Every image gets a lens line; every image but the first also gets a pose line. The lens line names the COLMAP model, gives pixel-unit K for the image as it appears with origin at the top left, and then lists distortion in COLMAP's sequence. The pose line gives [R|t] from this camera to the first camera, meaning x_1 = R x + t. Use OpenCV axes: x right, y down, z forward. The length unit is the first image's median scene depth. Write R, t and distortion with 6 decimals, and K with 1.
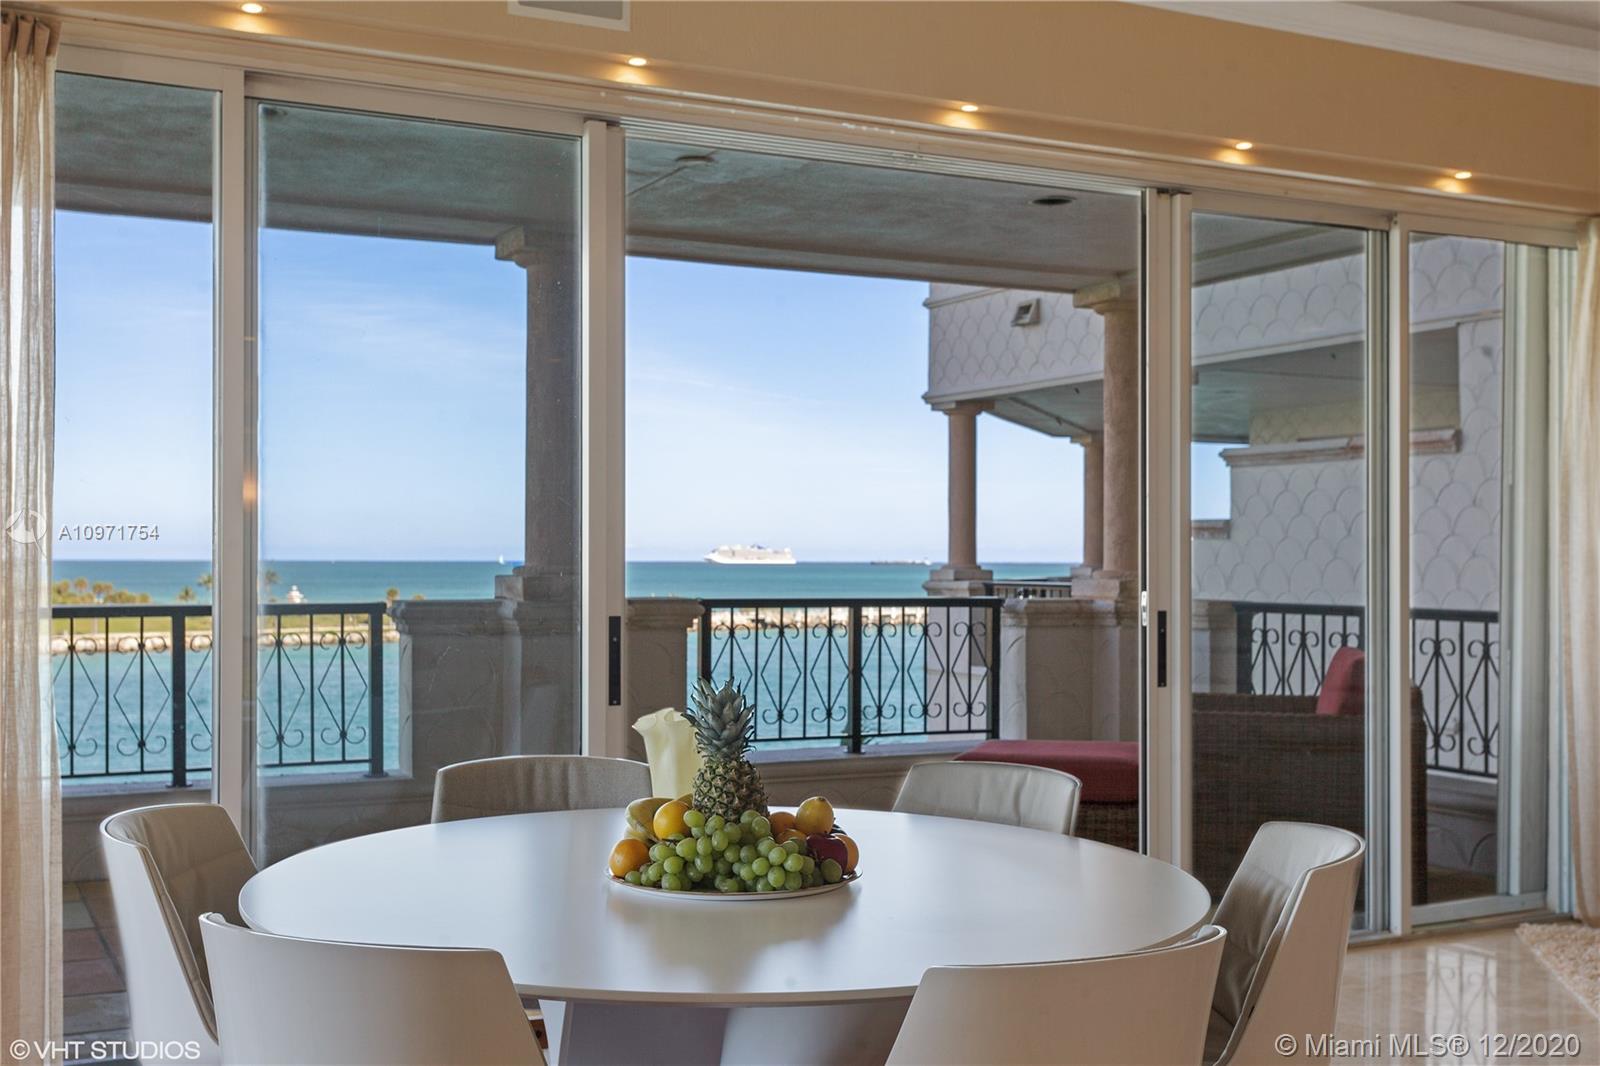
lens RADIAL K [[1760.9, 0, 801.1], [0, 1760.9, 553.6], [0, 0, 1]] dist [0.005835, -0.000211]
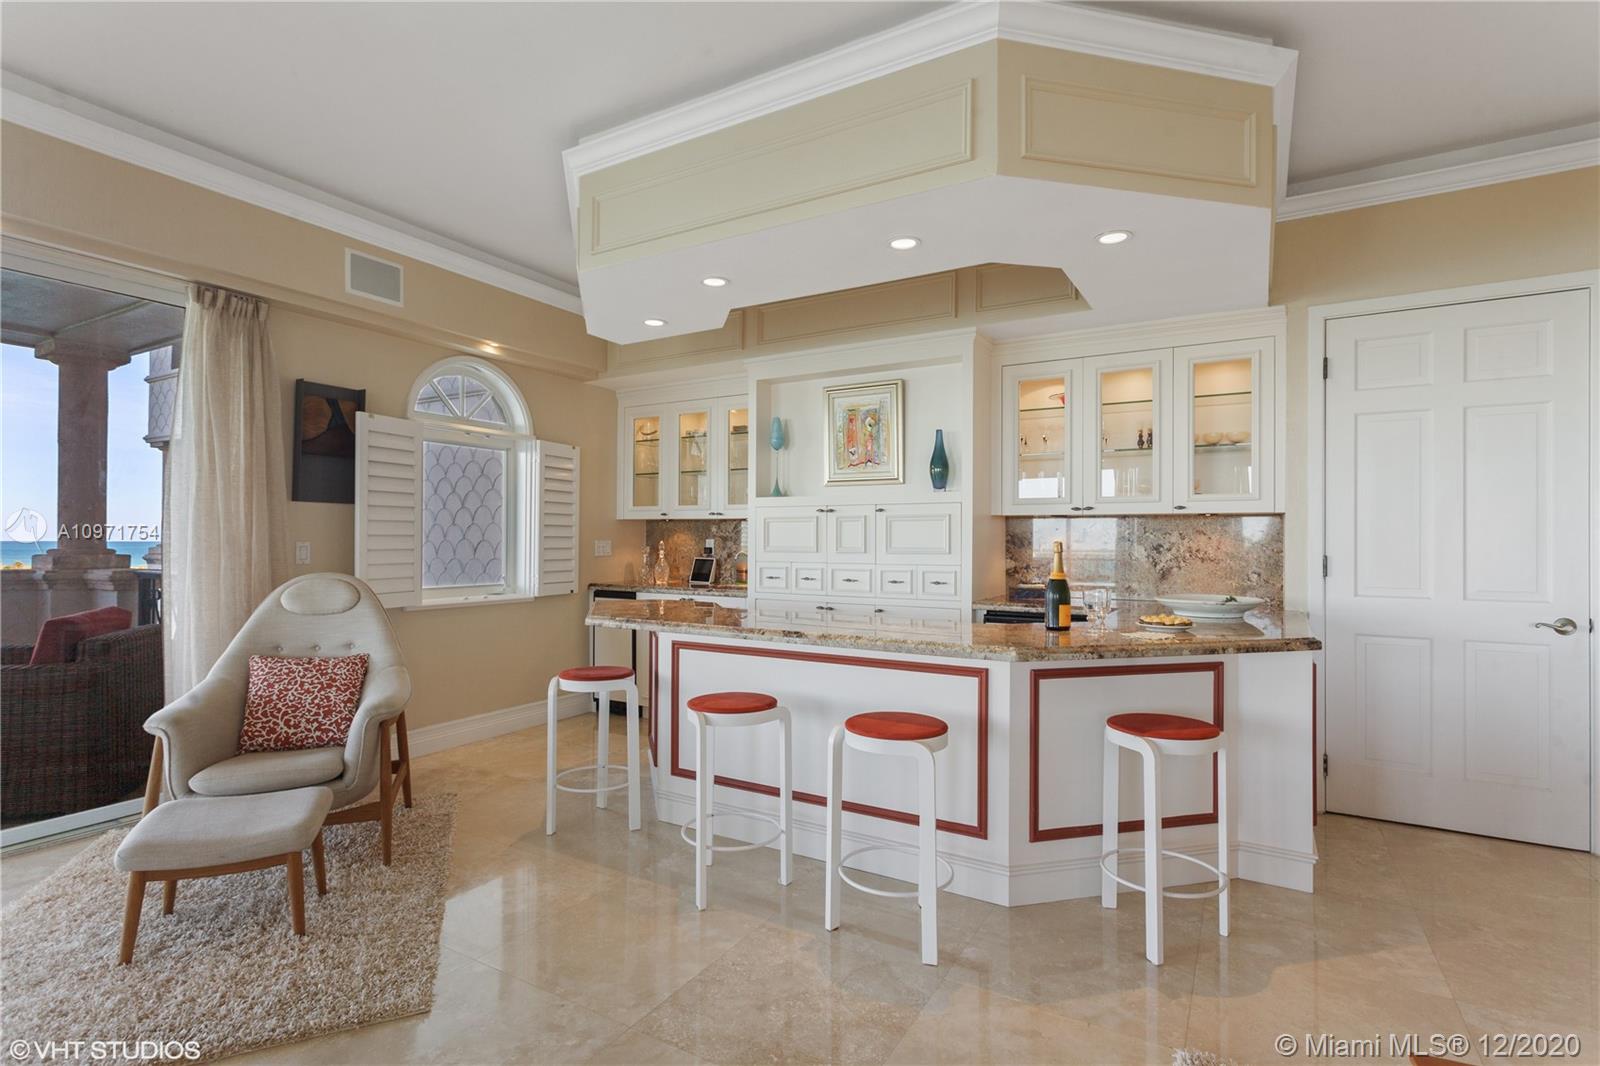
lens RADIAL K [[765.7, 0, 800.0], [0, 765.7, 533.0], [0, 0, 1]] dist [0.005535, 0.000907]
pose [[0.843141, 0.004173, 0.537676, 0.621718], [-0.001007, 0.999980, -0.006182, -0.000107], [-0.537691, 0.004671, 0.843129, 0.318881]]
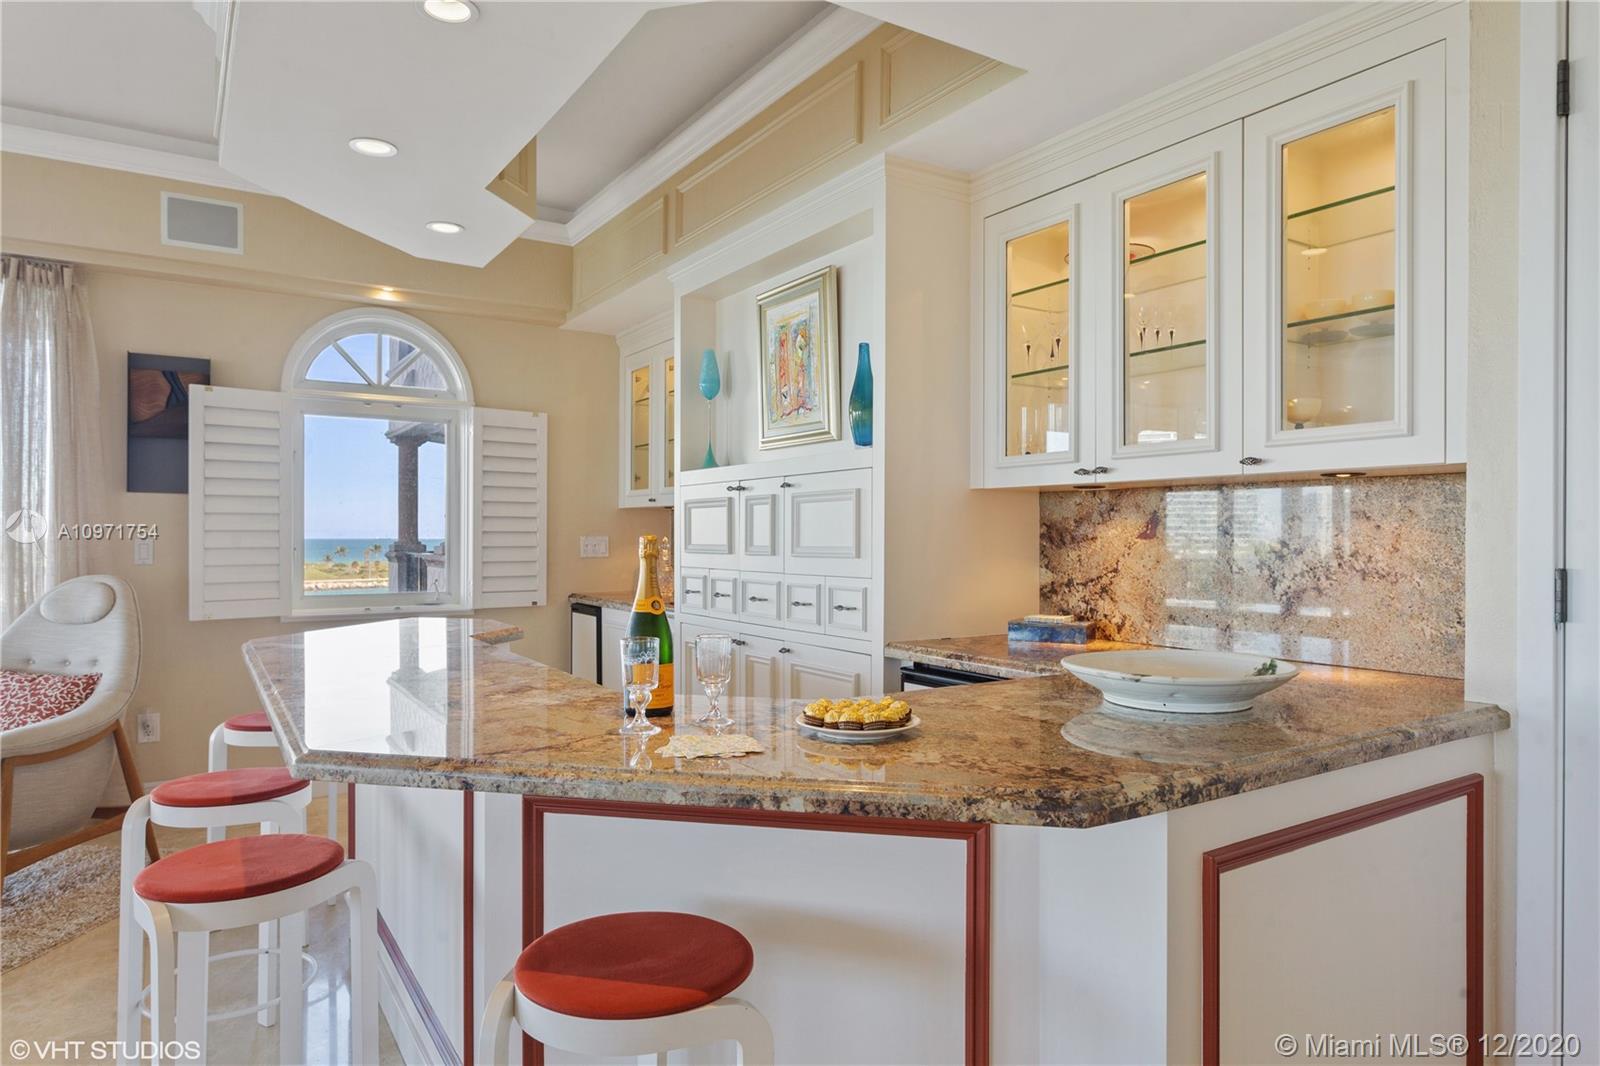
lens RADIAL K [[973.9, 0, 800.0], [0, 973.9, 533.0], [0, 0, 1]] dist [0.003293, 0.001332]
pose [[0.994676, -0.002888, 0.103014, 1.108081], [0.003085, 0.999994, -0.001750, 0.002792], [-0.103009, 0.002059, 0.994678, 0.331865]]
